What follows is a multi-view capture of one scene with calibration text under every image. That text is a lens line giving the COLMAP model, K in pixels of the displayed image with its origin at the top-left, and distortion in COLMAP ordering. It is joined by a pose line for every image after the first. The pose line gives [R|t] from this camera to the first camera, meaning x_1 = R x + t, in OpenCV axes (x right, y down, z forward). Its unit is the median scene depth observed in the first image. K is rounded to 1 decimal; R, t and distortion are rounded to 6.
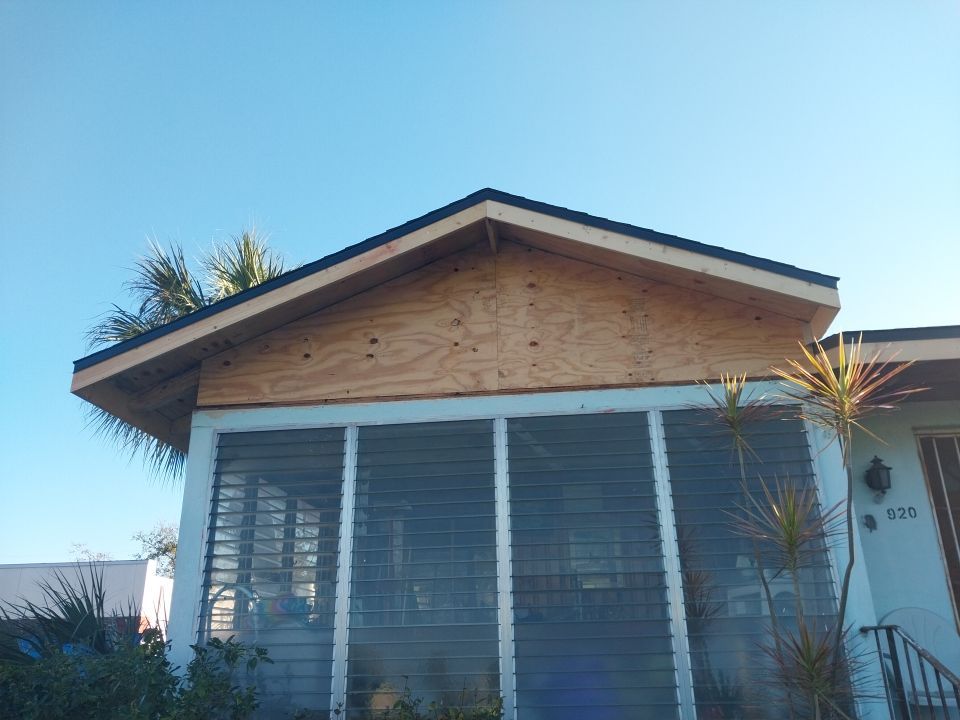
lens RADIAL K [[748.5, 0, 496.4], [0, 748.5, 366.9], [0, 0, 1]] dist [0.068845, -0.118273]
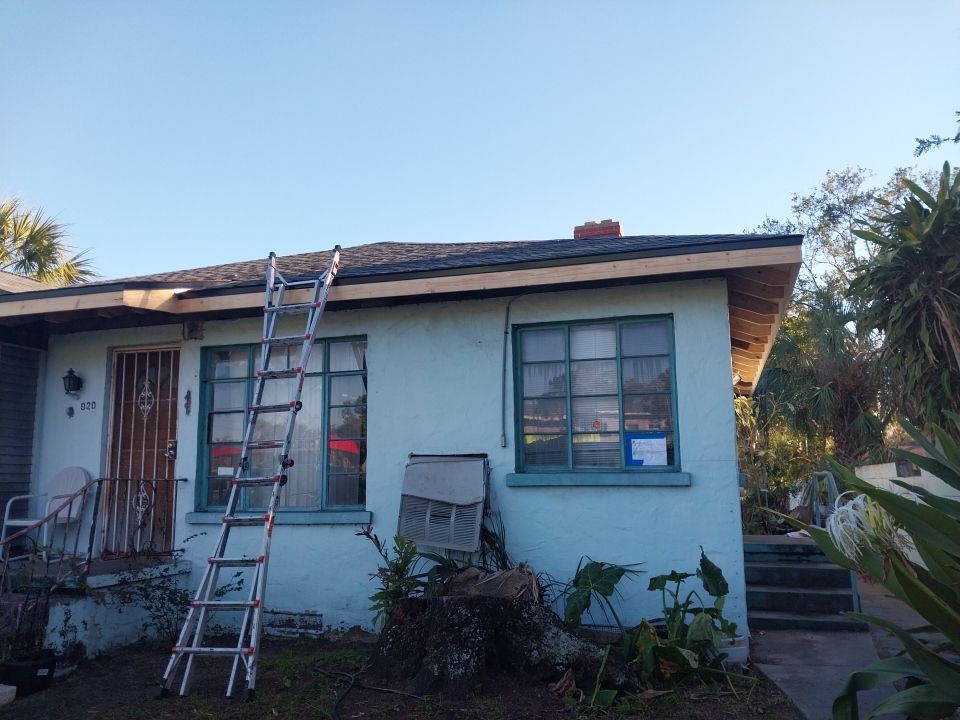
lens RADIAL K [[746.1, 0, 500.0], [0, 746.1, 368.9], [0, 0, 1]] dist [0.070620, -0.084289]
pose [[0.980913, -0.020256, -0.193388, 1.616423], [0.060086, 0.977461, 0.202387, -0.131091], [0.184930, -0.210144, 0.960021, -0.269361]]
